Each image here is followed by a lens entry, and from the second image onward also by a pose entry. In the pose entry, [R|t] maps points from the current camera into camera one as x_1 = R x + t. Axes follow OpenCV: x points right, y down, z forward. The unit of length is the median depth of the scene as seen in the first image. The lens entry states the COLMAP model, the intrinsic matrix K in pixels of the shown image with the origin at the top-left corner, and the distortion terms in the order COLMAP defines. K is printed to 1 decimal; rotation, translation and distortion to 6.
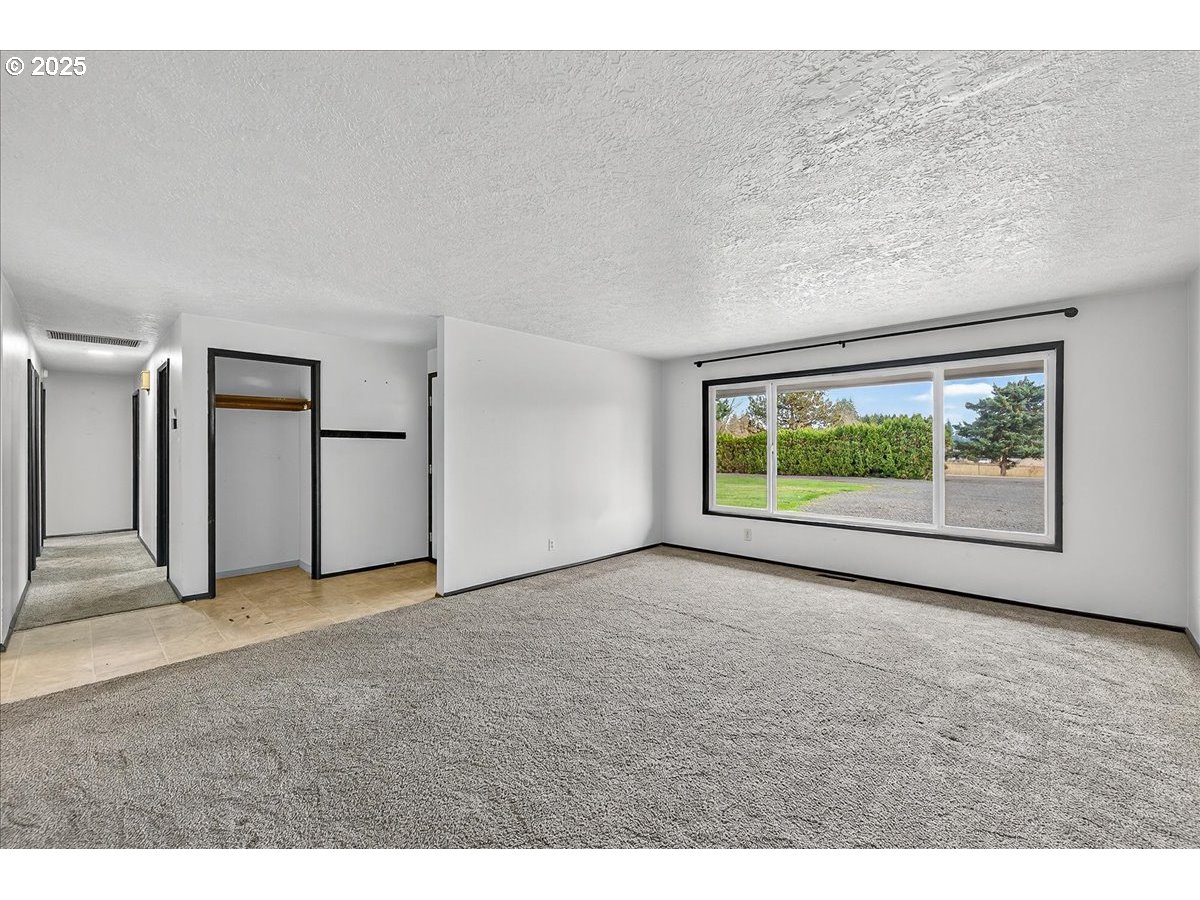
lens RADIAL K [[491.6, 0, 596.9], [0, 491.6, 448.4], [0, 0, 1]] dist [0.017838, 0.000192]
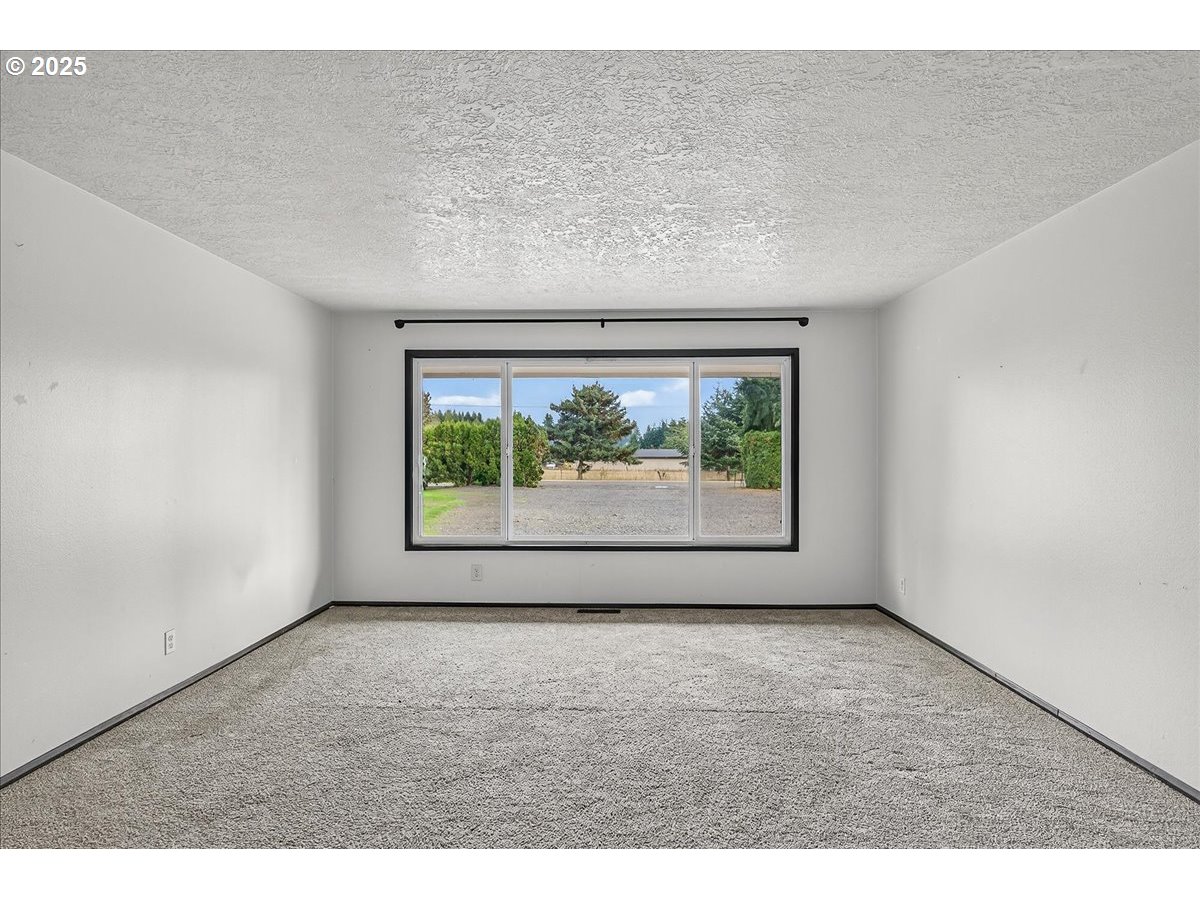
lens RADIAL K [[646.6, 0, 600.0], [0, 646.6, 450.0], [0, 0, 1]] dist [0.029176, 0.000645]
pose [[0.742224, 0.002100, 0.670149, -0.174929], [-0.000252, 0.999996, -0.002854, 0.000985], [-0.670152, 0.001949, 0.742221, 0.168136]]
